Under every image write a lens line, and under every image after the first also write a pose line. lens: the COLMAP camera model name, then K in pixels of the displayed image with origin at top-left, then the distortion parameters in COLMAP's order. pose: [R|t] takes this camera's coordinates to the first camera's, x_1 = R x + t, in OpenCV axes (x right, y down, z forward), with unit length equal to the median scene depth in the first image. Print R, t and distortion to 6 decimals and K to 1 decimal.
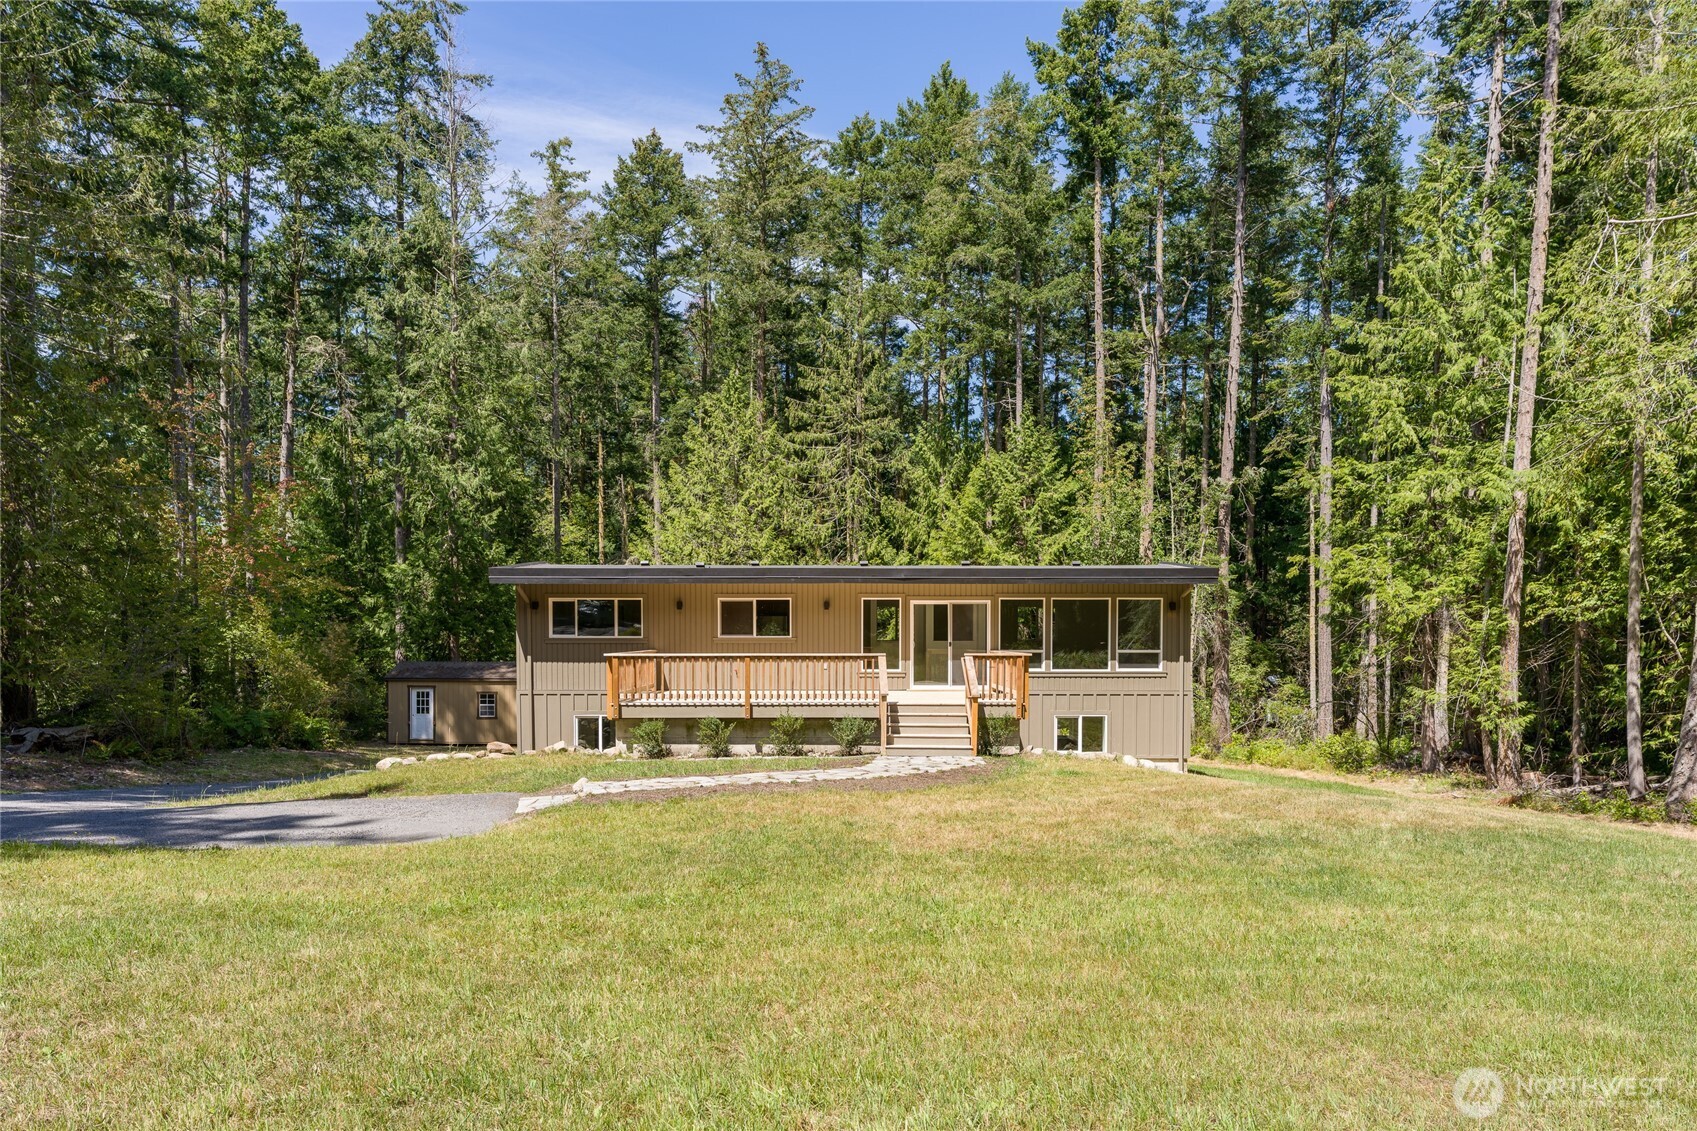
lens RADIAL K [[1086.5, 0, 854.6], [0, 1086.5, 665.0], [0, 0, 1]] dist [-0.001268, 0.000043]
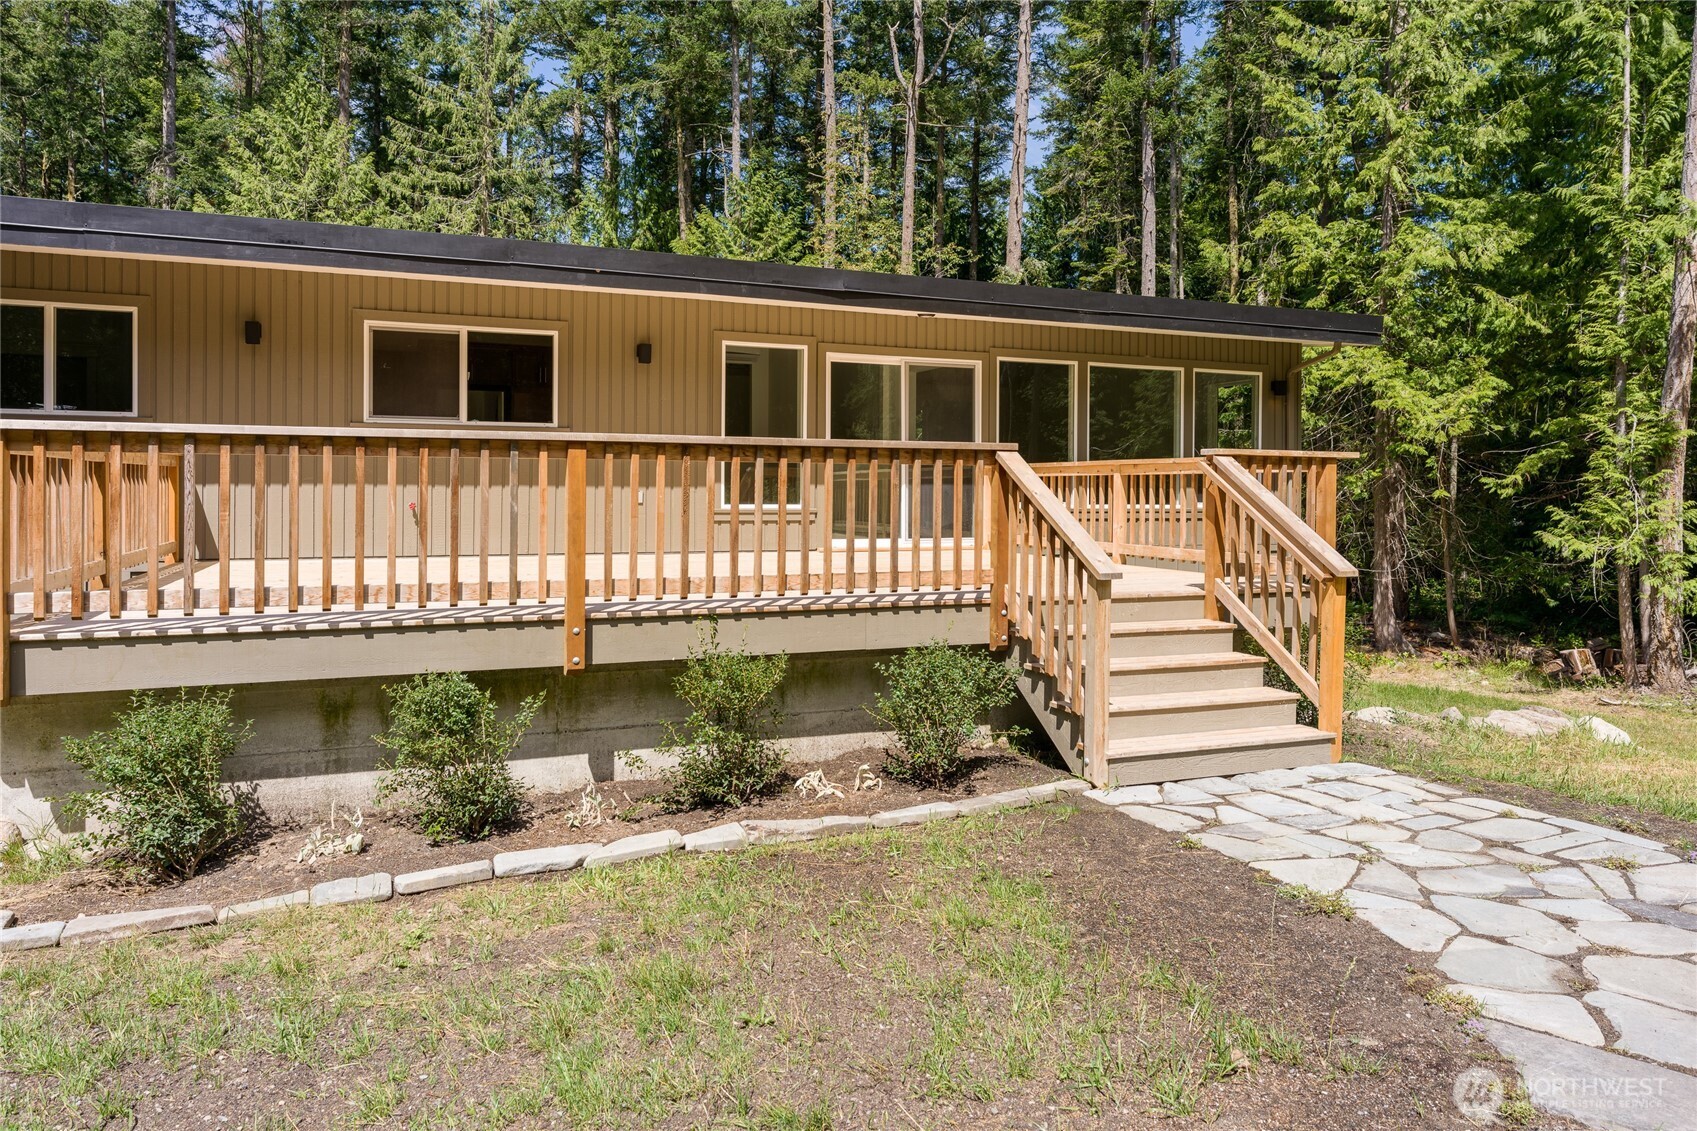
lens RADIAL K [[1085.1, 0, 844.8], [0, 1085.1, 489.7], [0, 0, 1]] dist [-0.000315, -0.002270]
pose [[0.928570, 0.005456, 0.371118, -0.058402], [0.002127, 0.999797, -0.020020, 0.003922], [-0.371152, 0.019379, 0.928370, 0.305124]]
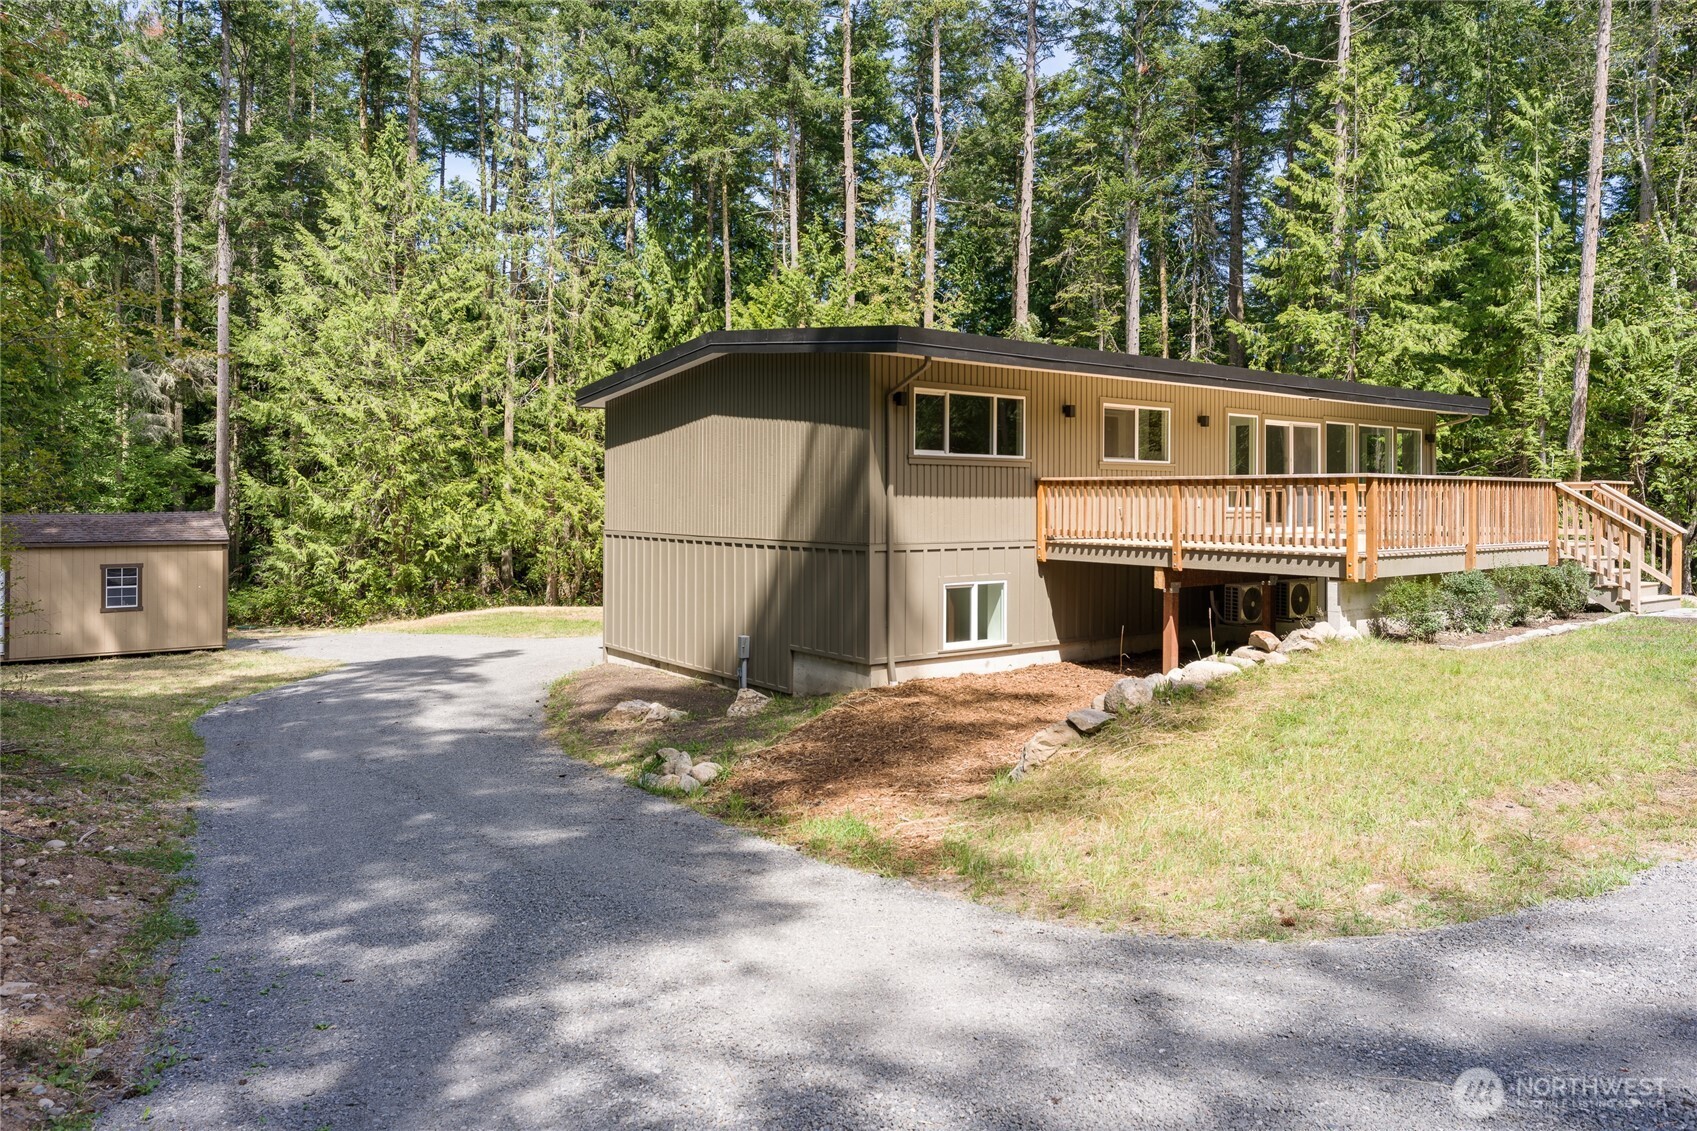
lens RADIAL K [[1080.6, 0, 848.6], [0, 1080.6, 500.5], [0, 0, 1]] dist [0.001011, -0.000073]
pose [[0.806284, 0.000429, 0.591529, -0.348335], [0.011129, 0.999812, -0.015894, 0.004627], [-0.591424, 0.019398, 0.806127, 0.290640]]
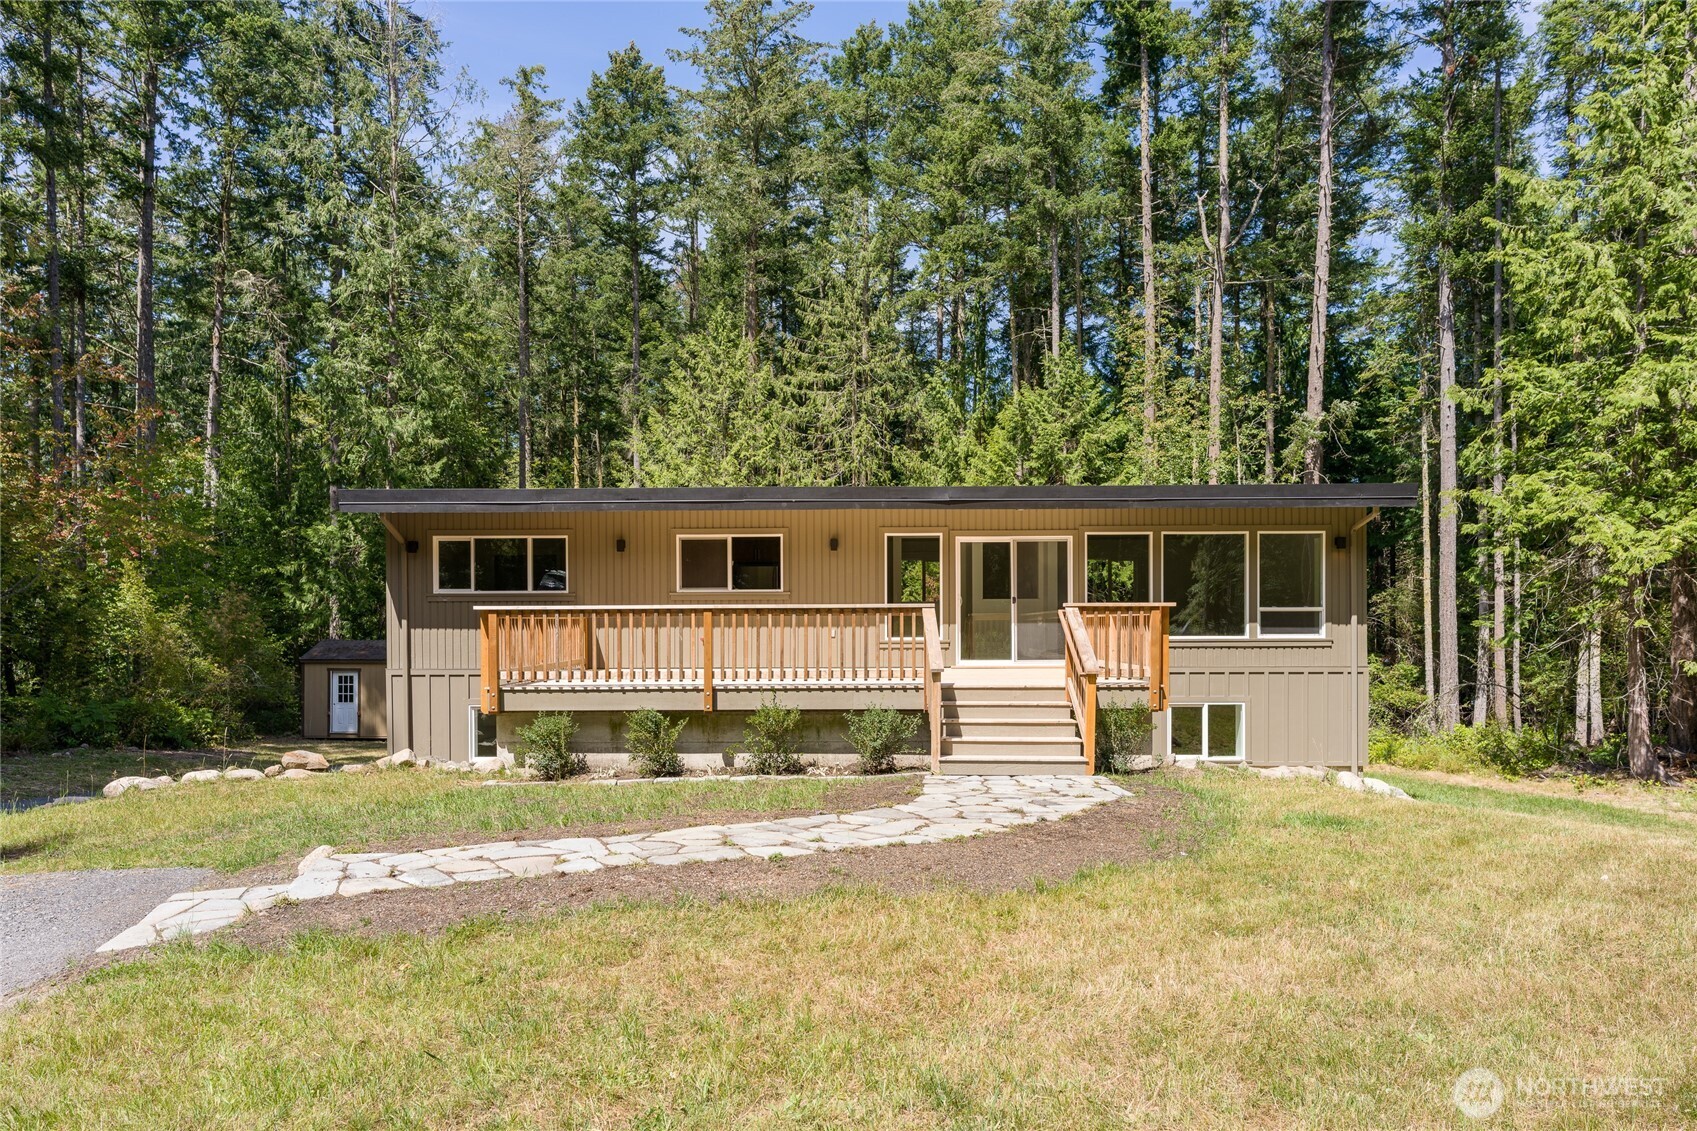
lens RADIAL K [[1085.9, 0, 839.2], [0, 1085.9, 624.9], [0, 0, 1]] dist [0.004412, 0.001918]
pose [[0.999886, -0.004502, -0.014440, -0.006786], [0.004167, 0.999725, -0.023085, 0.006379], [0.014540, 0.023022, 0.999629, 0.165392]]
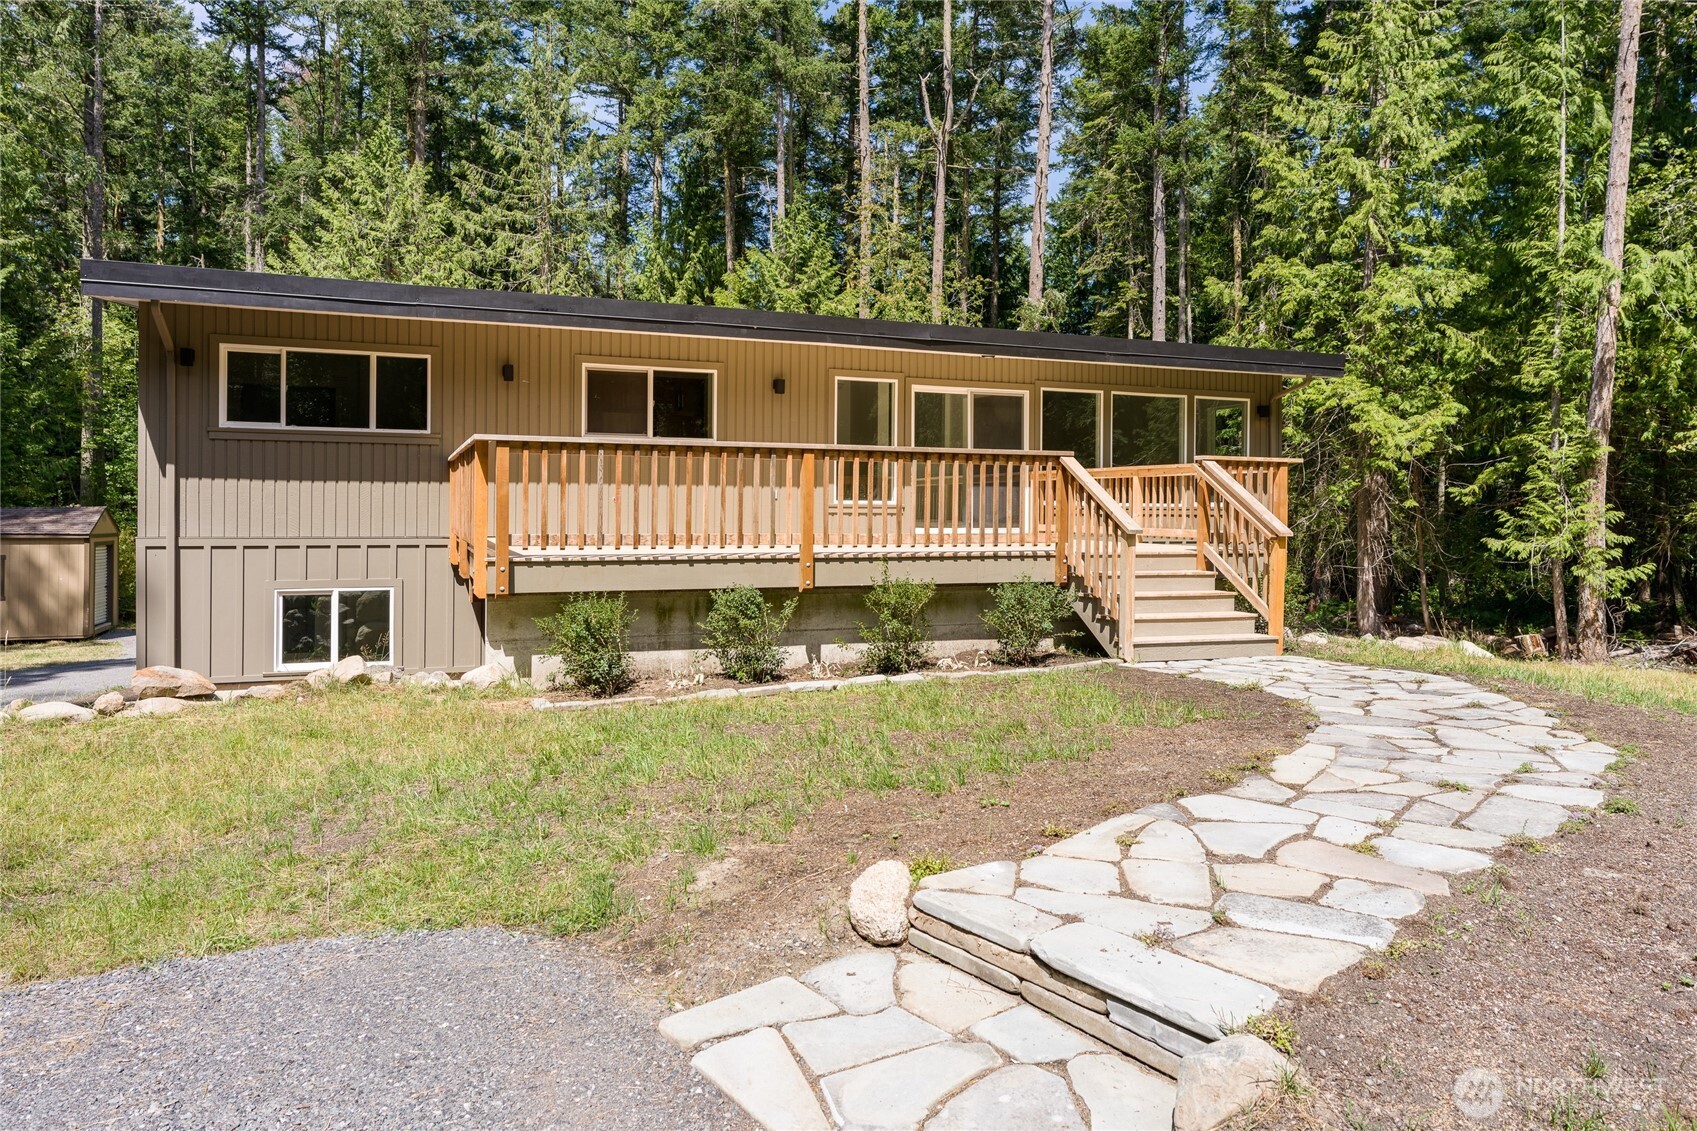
lens RADIAL K [[1086.6, 0, 844.6], [0, 1086.6, 501.3], [0, 0, 1]] dist [-0.001721, 0.000880]
pose [[0.931899, 0.008793, 0.362611, -0.105215], [0.000666, 0.999663, -0.025951, 0.010507], [-0.362717, 0.024425, 0.931579, 0.243828]]
